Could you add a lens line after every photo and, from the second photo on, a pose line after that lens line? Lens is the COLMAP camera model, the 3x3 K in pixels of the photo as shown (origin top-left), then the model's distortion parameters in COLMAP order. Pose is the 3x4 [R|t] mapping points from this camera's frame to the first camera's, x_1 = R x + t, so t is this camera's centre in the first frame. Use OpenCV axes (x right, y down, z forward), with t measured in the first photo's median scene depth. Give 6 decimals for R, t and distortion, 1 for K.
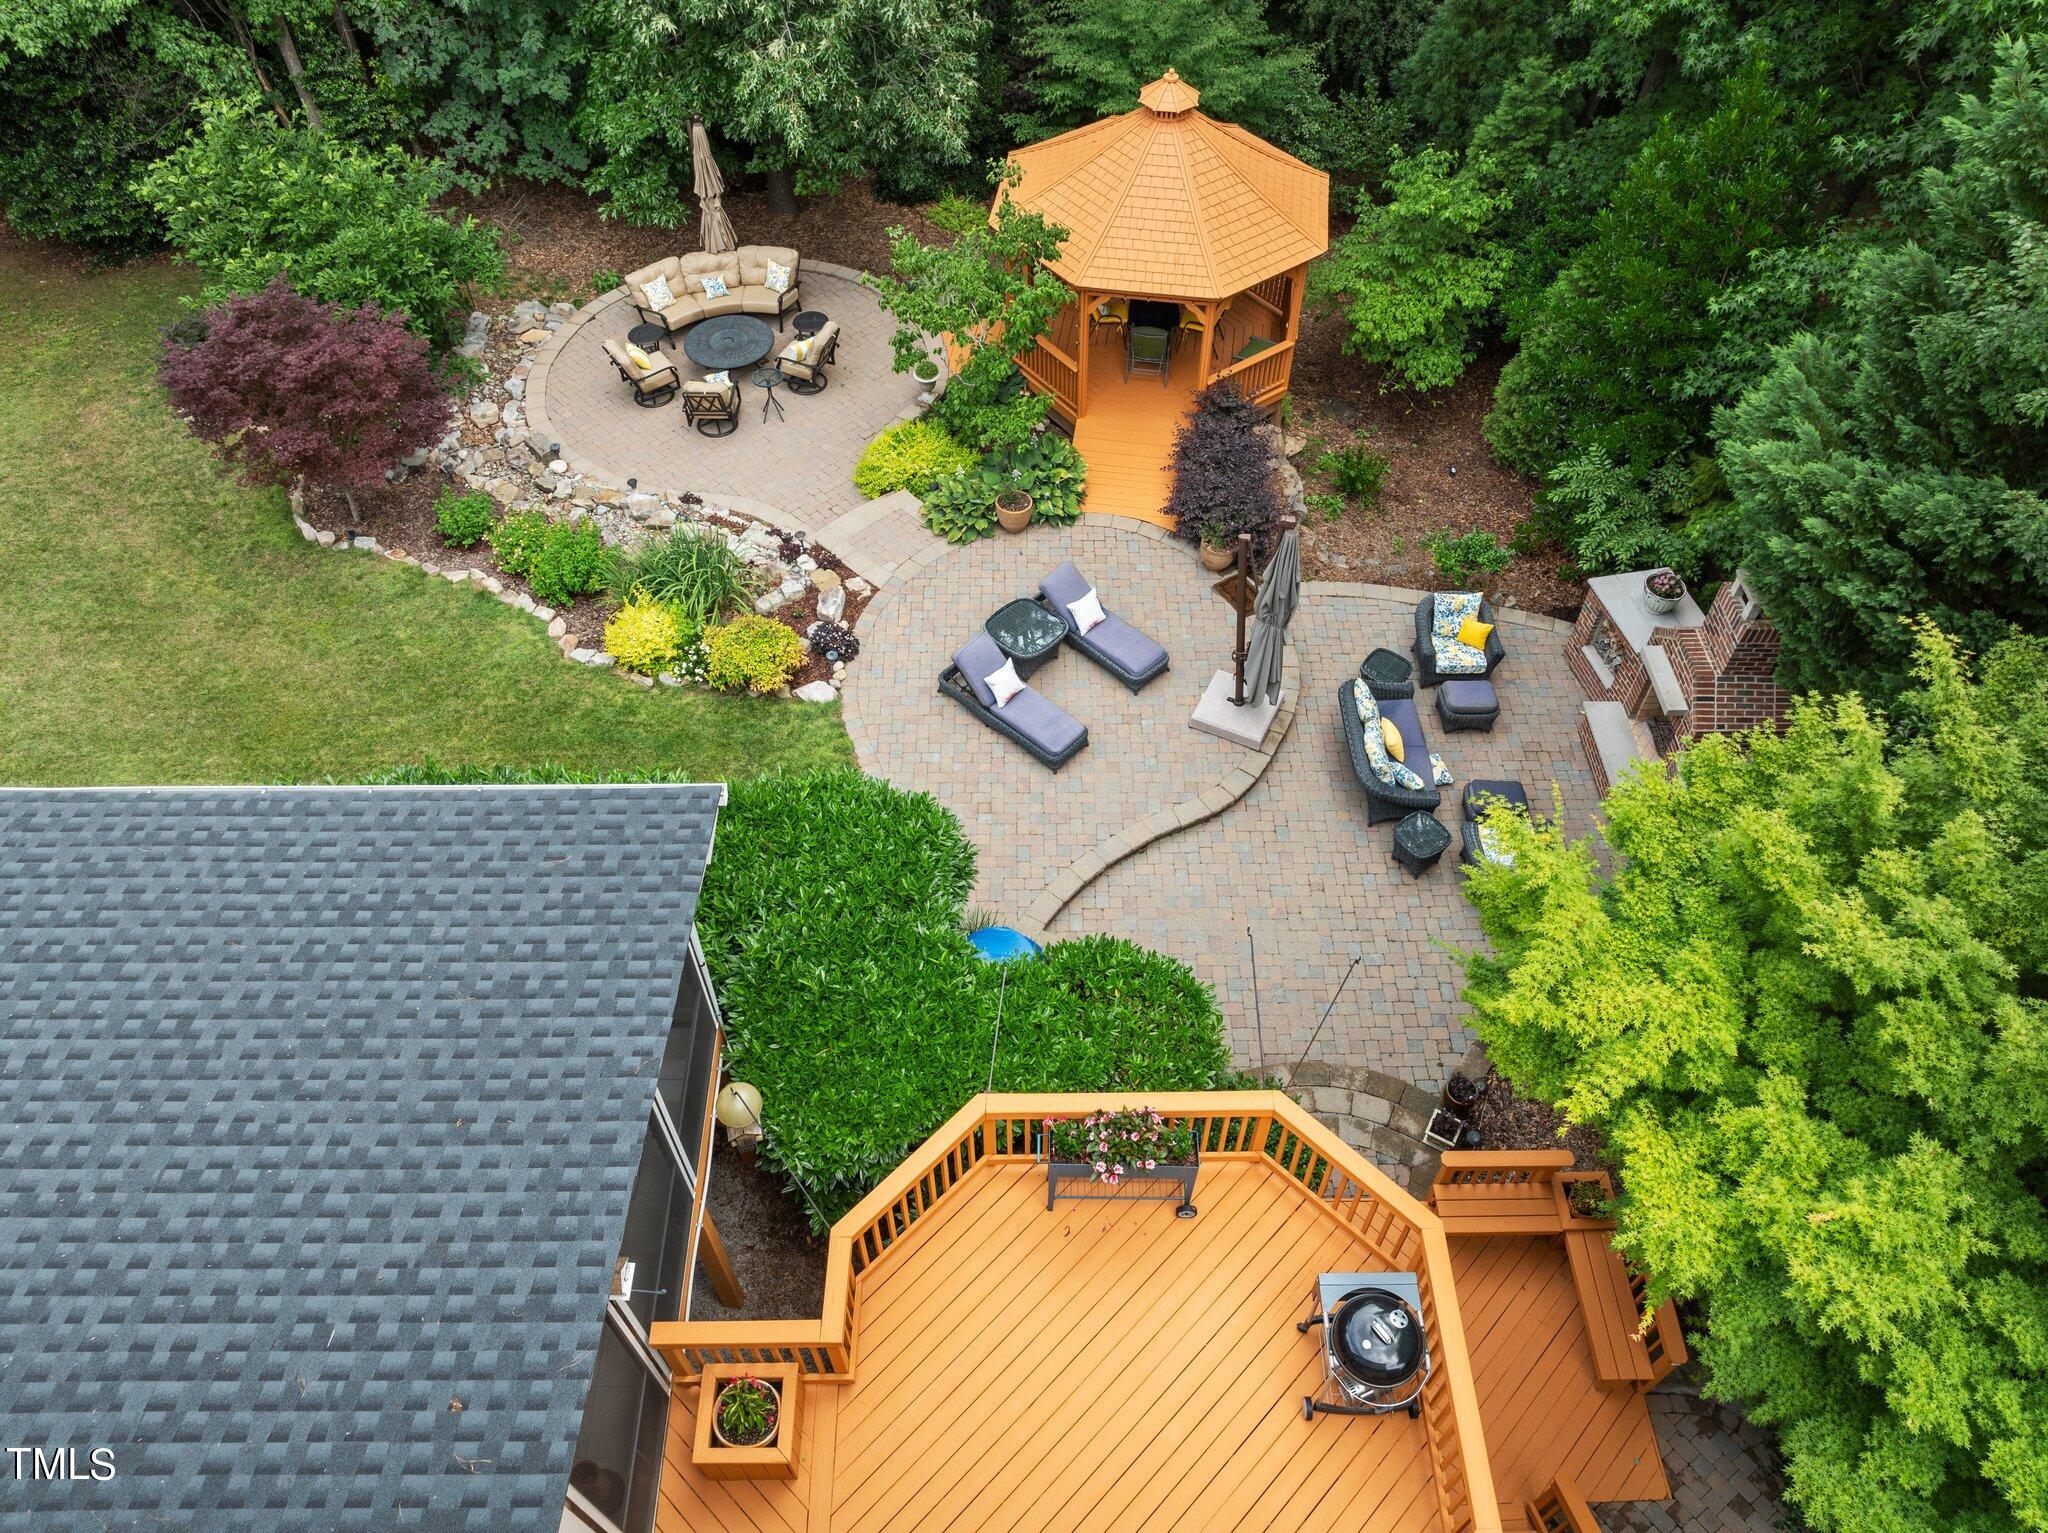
lens RADIAL K [[1442.2, 0, 1024.0], [0, 1442.2, 766.5], [0, 0, 1]] dist [-0.031293, 0.004675]
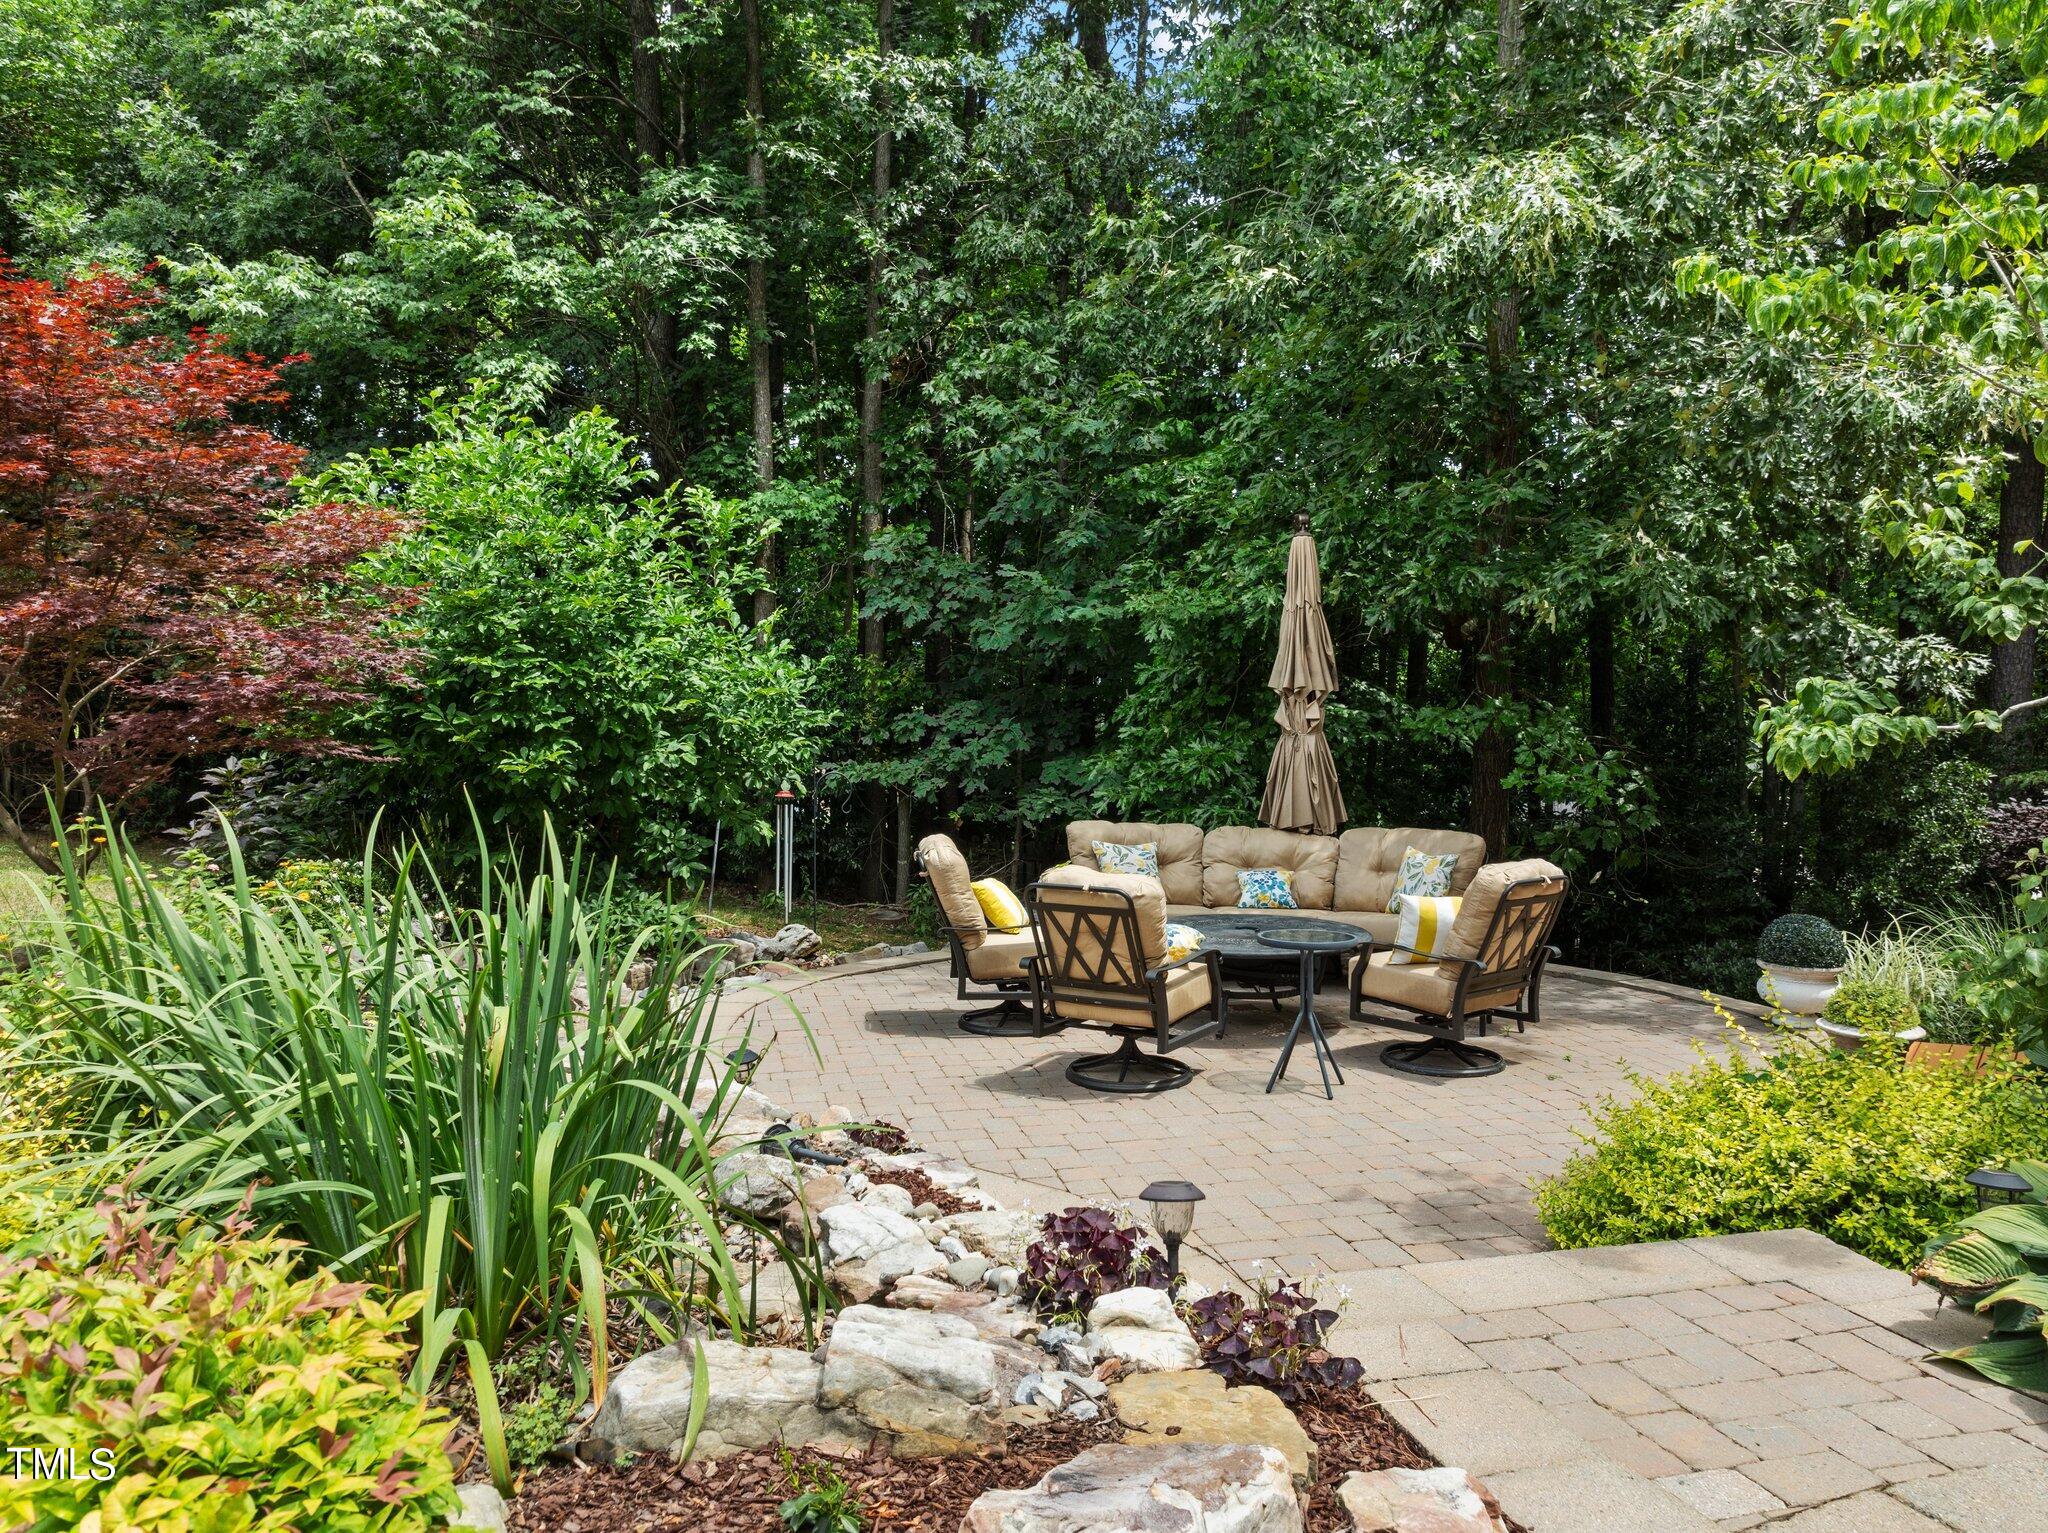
lens RADIAL K [[1444.8, 0, 1024.0], [0, 1444.8, 766.5], [0, 0, 1]] dist [-0.000601, -0.002044]
pose [[0.866729, 0.018070, -0.498452, -0.087731], [-0.388582, 0.650994, -0.652082, -0.074852], [0.312706, 0.758868, 0.571257, 0.913726]]
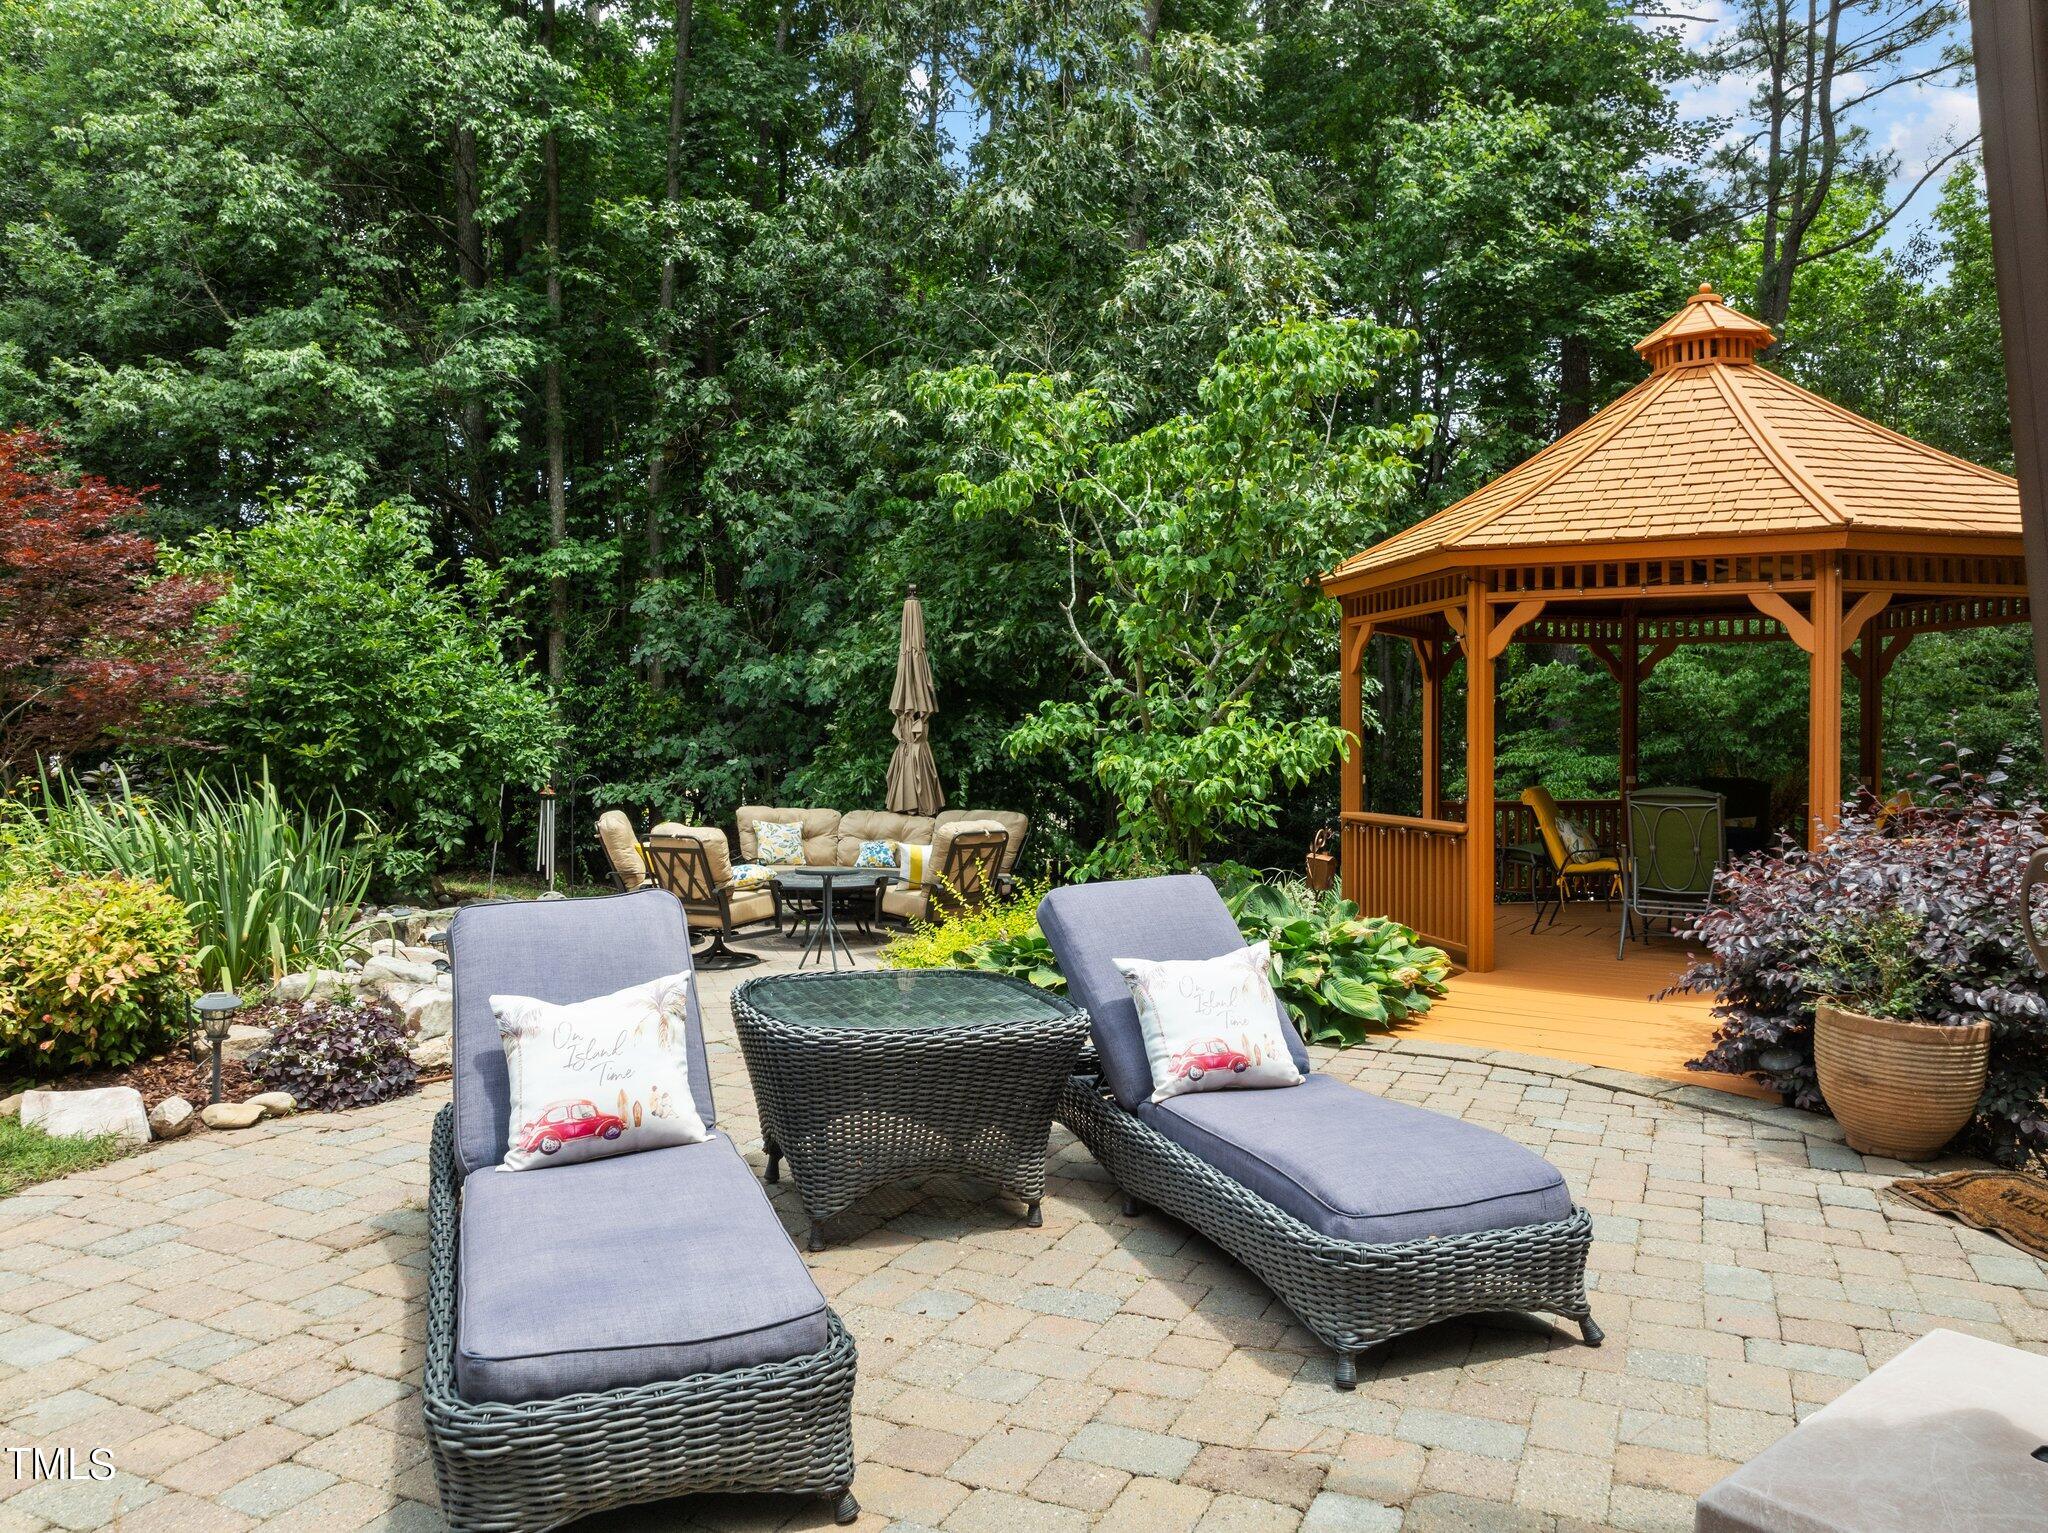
lens RADIAL K [[1441.4, 0, 1024.0], [0, 1441.4, 766.5], [0, 0, 1]] dist [-0.005101, 0.004336]
pose [[0.901629, 0.009112, -0.432415, 0.113414], [-0.337075, 0.641260, -0.689323, 0.029903], [0.271009, 0.767269, 0.581250, 0.834540]]
